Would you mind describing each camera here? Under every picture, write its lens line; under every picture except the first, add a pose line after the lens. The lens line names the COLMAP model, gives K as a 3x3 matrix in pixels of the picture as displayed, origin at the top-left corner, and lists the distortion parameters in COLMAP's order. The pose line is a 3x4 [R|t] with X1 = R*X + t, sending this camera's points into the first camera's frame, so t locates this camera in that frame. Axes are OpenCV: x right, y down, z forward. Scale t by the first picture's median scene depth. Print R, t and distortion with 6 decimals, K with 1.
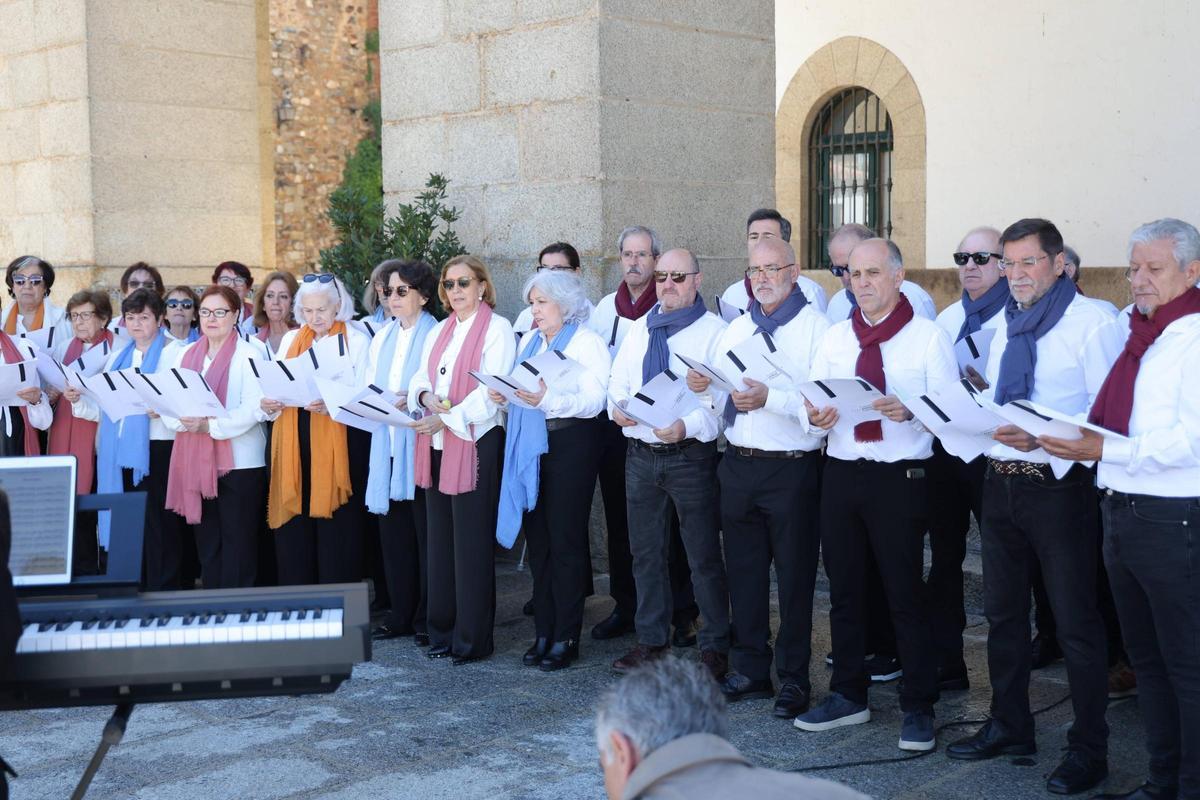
lens RADIAL K [[1578.8, 0, 592.4], [0, 1578.8, 397.0], [0, 0, 1]] dist [0.011831, 0.066115]
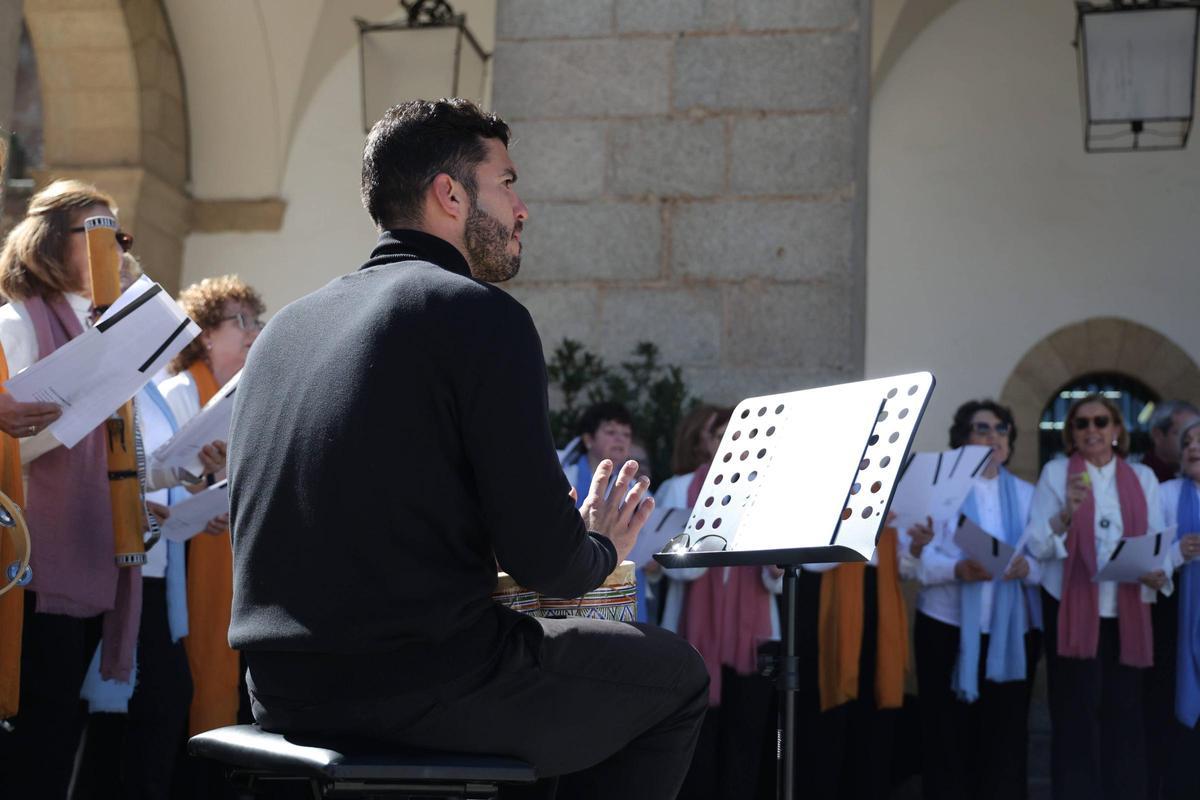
lens RADIAL K [[1744.7, 0, 644.5], [0, 1744.7, 376.3], [0, 0, 1]] dist [0.004114, -0.022684]
pose [[0.833037, 0.143118, 0.534385, -0.610959], [-0.010100, 0.969731, -0.243968, 0.106958], [-0.553125, 0.197837, 0.809267, 0.256904]]
